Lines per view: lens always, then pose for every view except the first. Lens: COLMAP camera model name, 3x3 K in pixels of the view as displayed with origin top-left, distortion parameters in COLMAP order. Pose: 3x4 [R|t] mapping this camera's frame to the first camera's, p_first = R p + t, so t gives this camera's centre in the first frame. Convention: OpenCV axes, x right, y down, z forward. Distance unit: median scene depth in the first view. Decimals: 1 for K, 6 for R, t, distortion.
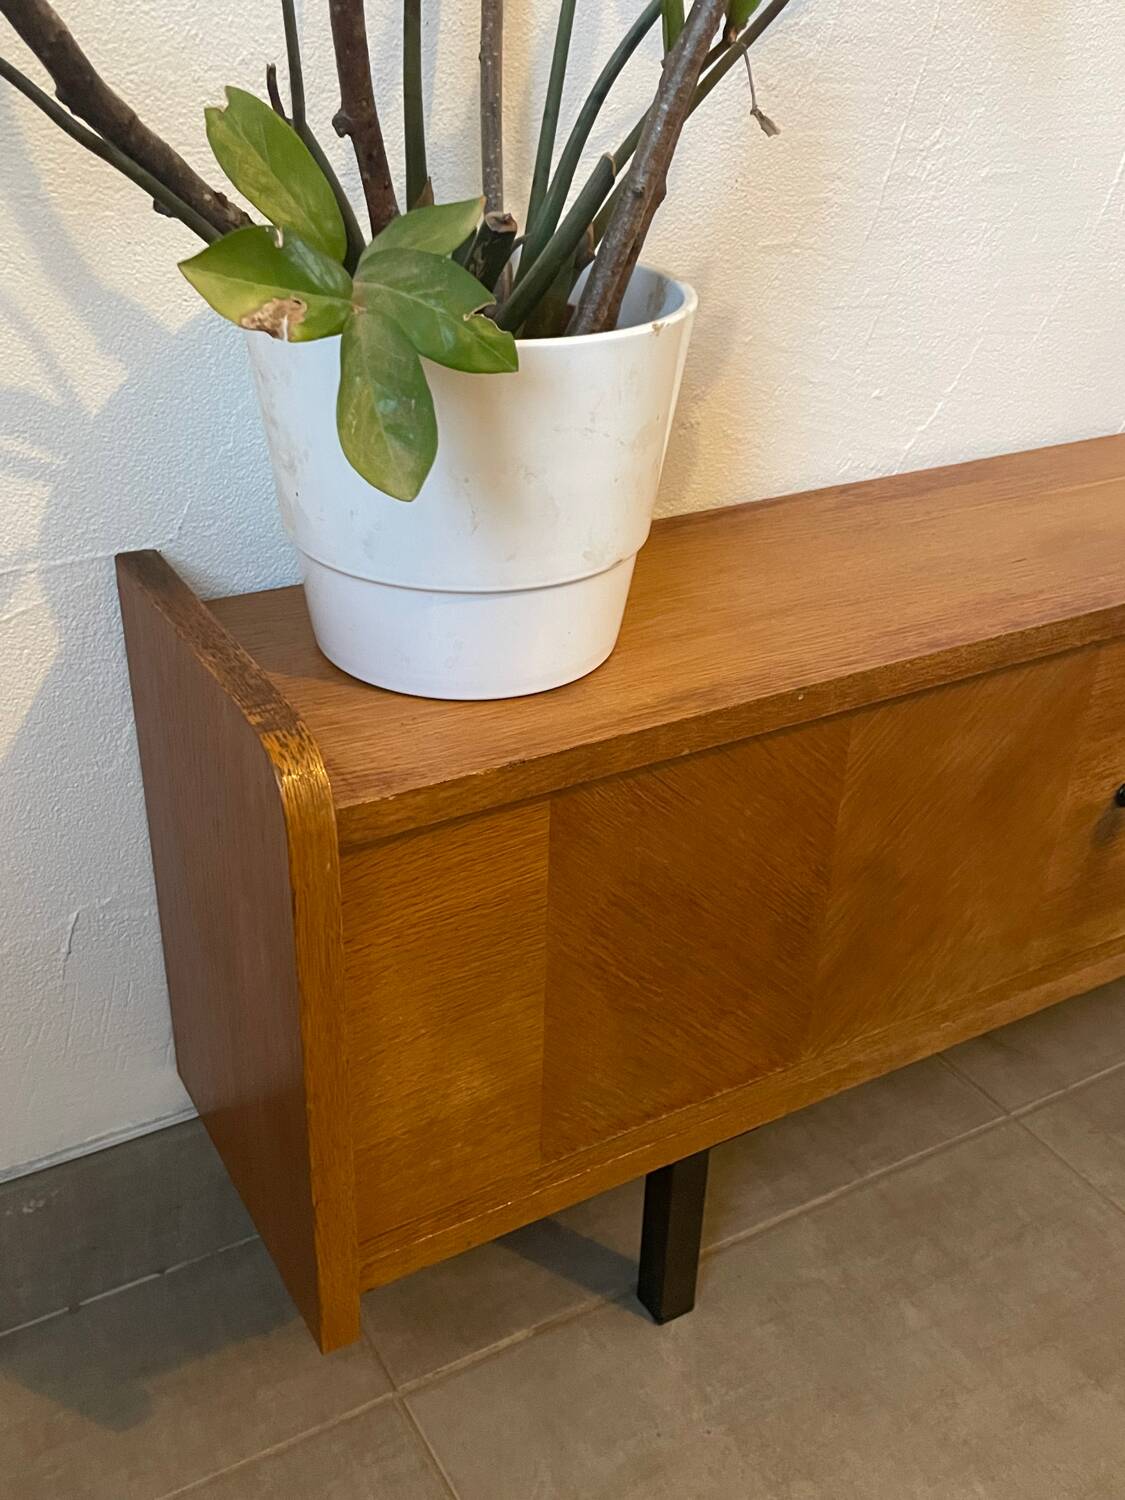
lens RADIAL K [[1462.0, 0, 557.9], [0, 1462.0, 770.2], [0, 0, 1]] dist [0.032204, 0.000000]
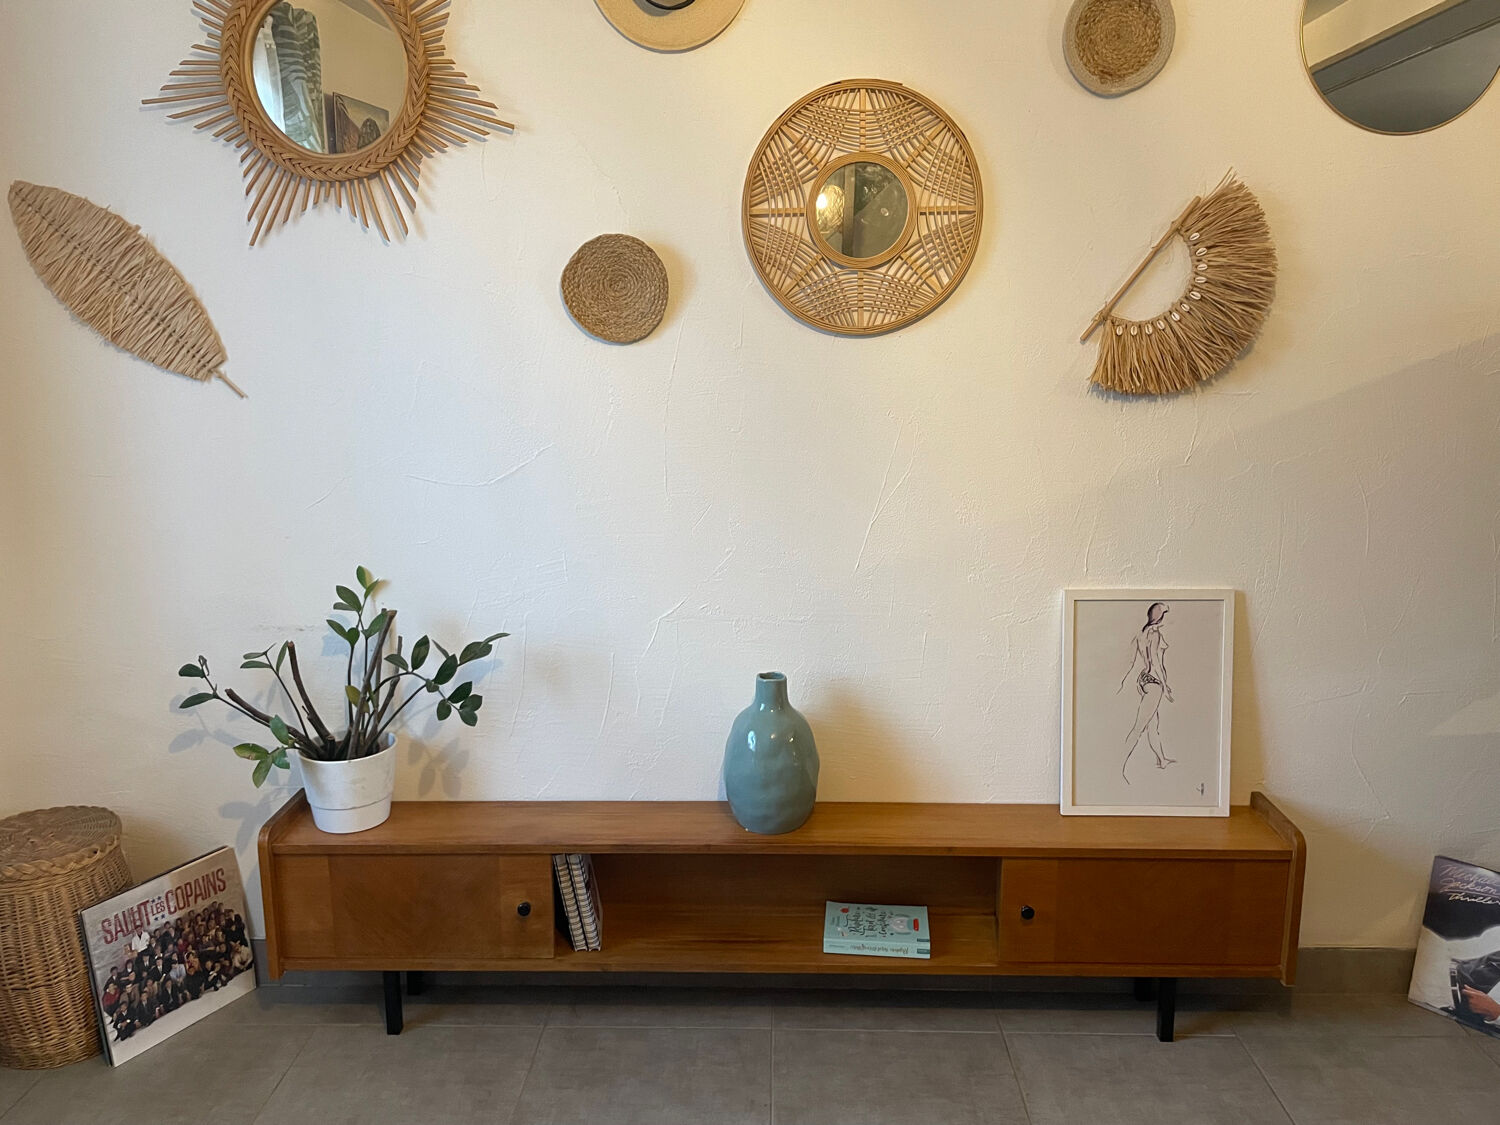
lens RADIAL K [[1152.7, 0, 745.9], [0, 1152.7, 551.4], [0, 0, 1]] dist [0.061583, -0.079228]
pose [[0.853162, 0.069031, -0.517059, 2.494637], [-0.232745, 0.937449, -0.258880, -0.203427], [0.466846, 0.341209, 0.815862, -1.438363]]
